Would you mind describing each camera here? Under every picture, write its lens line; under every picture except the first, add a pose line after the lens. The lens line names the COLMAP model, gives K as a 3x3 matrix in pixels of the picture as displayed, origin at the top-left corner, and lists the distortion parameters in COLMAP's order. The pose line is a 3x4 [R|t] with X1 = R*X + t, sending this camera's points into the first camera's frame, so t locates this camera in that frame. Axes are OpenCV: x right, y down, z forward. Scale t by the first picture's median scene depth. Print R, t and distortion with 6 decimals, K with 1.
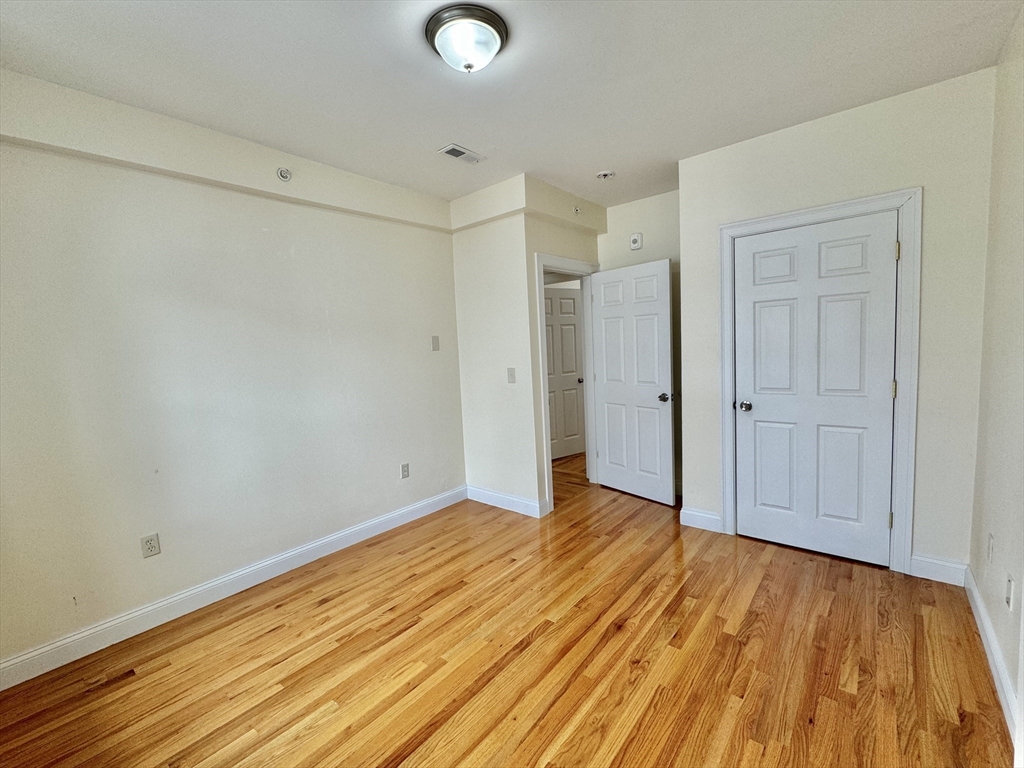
lens RADIAL K [[444.6, 0, 511.3], [0, 444.6, 382.5], [0, 0, 1]] dist [-0.001283, -0.000193]
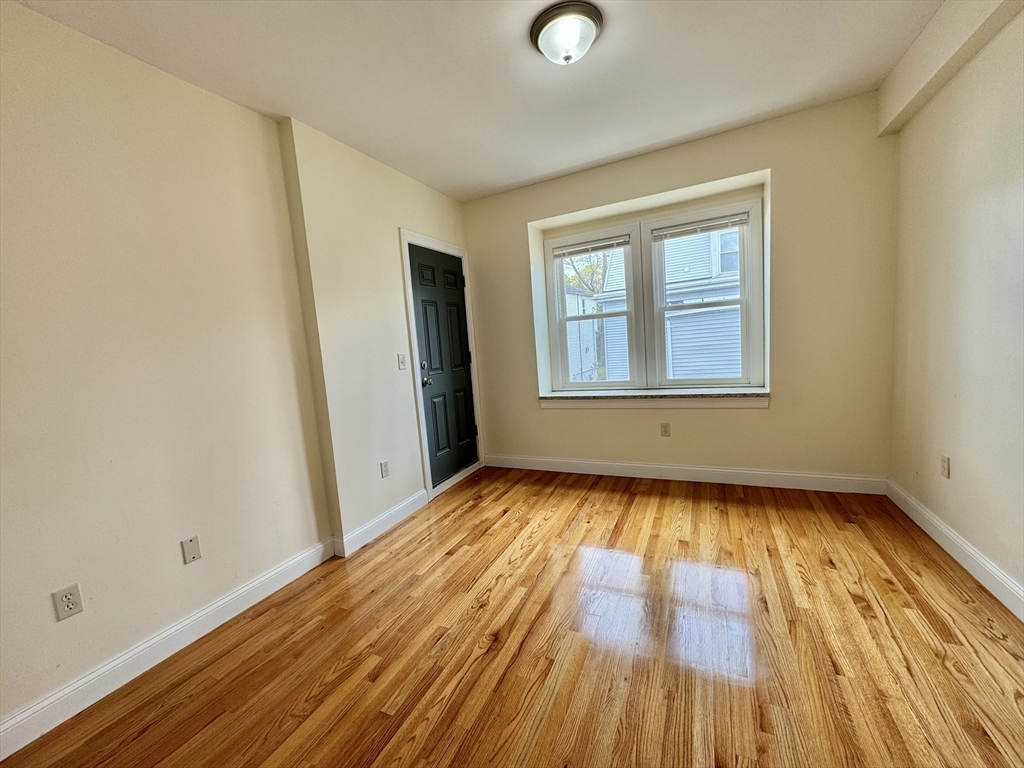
lens RADIAL K [[408.4, 0, 511.1], [0, 408.4, 382.8], [0, 0, 1]] dist [-0.000511, -0.000040]
pose [[-0.961928, 0.148071, -0.229715, 0.319324], [0.100827, 0.973494, 0.205289, -0.105442], [0.254024, 0.174312, -0.951361, 1.656465]]
